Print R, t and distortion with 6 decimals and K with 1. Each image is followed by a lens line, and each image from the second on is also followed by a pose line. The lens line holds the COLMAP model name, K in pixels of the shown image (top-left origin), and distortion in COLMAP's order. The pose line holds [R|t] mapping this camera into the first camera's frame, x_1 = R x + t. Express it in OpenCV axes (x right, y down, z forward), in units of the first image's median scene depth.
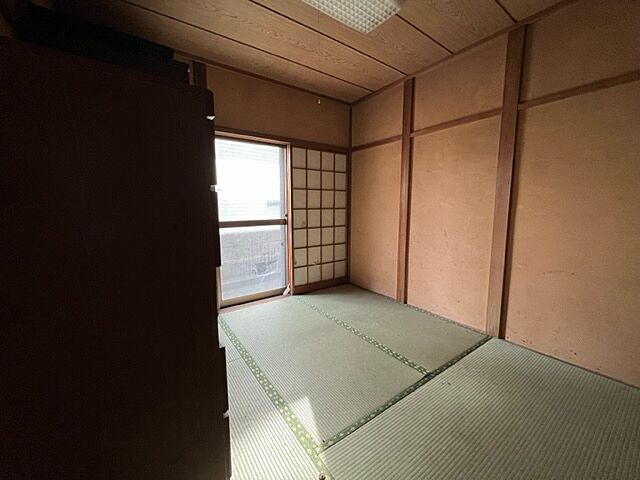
lens RADIAL K [[255.0, 0, 320.2], [0, 255.0, 239.8], [0, 0, 1]] dist [0.000531, 0.000086]
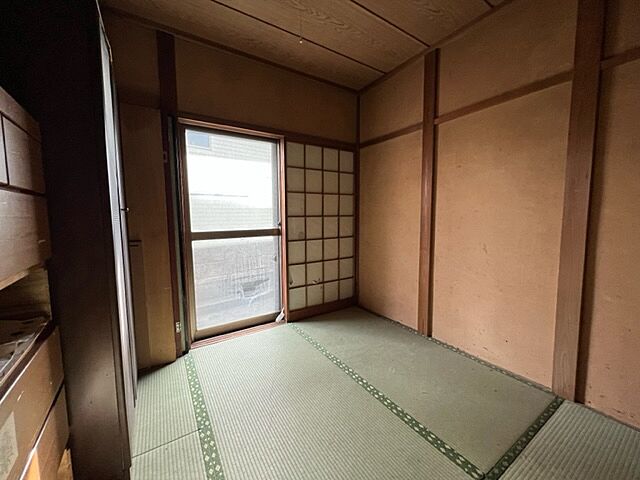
lens RADIAL K [[255.0, 0, 319.7], [0, 255.0, 238.7], [0, 0, 1]] dist [0.000531, 0.000086]
pose [[0.999048, -0.000472, -0.043627, 0.036565], [-0.001242, 0.999229, -0.039246, -0.019547], [0.043612, 0.039263, 0.998277, 0.215097]]
